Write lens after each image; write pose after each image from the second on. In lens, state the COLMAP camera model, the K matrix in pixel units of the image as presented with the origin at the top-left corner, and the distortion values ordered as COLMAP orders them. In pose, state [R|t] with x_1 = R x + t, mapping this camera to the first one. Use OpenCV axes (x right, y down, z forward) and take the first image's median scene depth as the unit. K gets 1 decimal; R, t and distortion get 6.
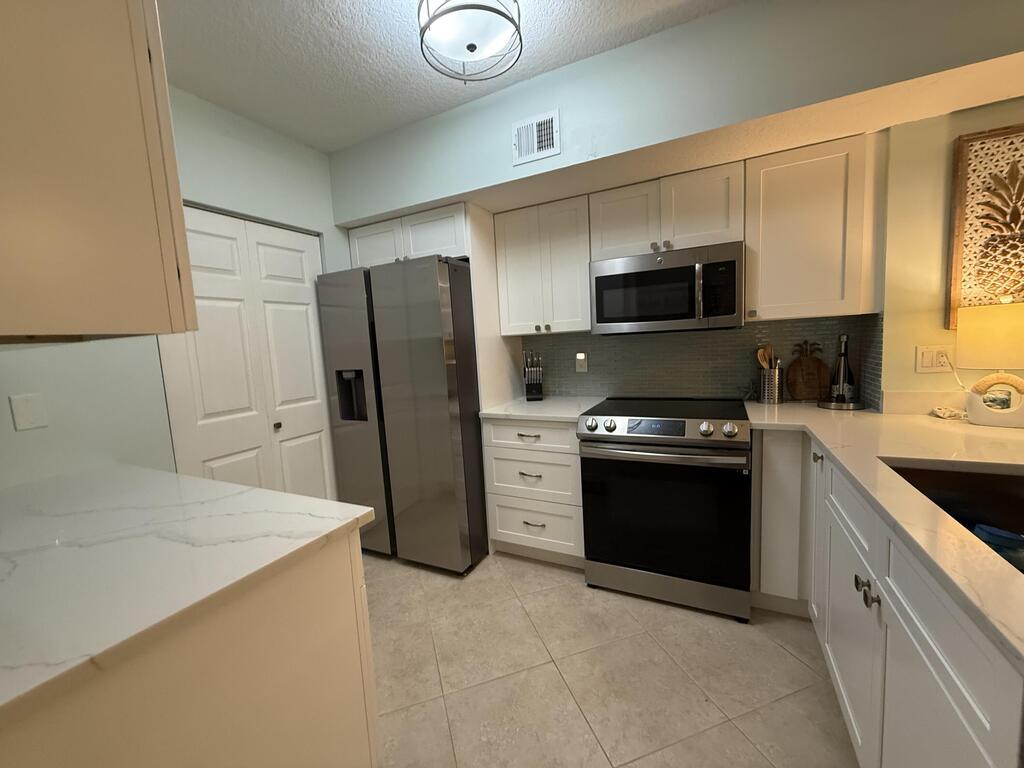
lens RADIAL K [[411.3, 0, 510.1], [0, 411.3, 384.5], [0, 0, 1]] dist [-0.001515, 0.000217]
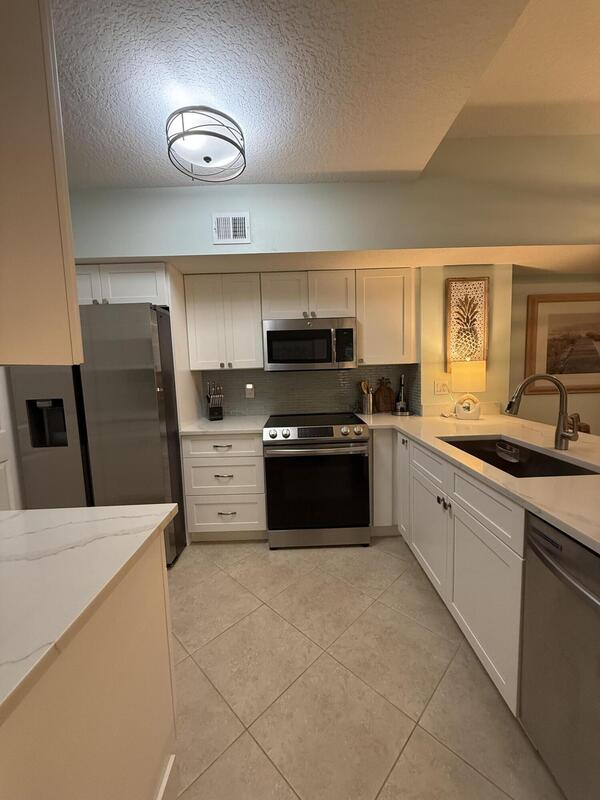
lens RADIAL K [[321.3, 0, 300.6], [0, 321.3, 399.9], [0, 0, 1]] dist [-0.001515, 0.000217]
pose [[0.885639, -0.019200, 0.463978, -0.243069], [0.032537, 0.999255, -0.020756, 0.006104], [-0.463234, 0.033479, 0.885604, -0.041977]]
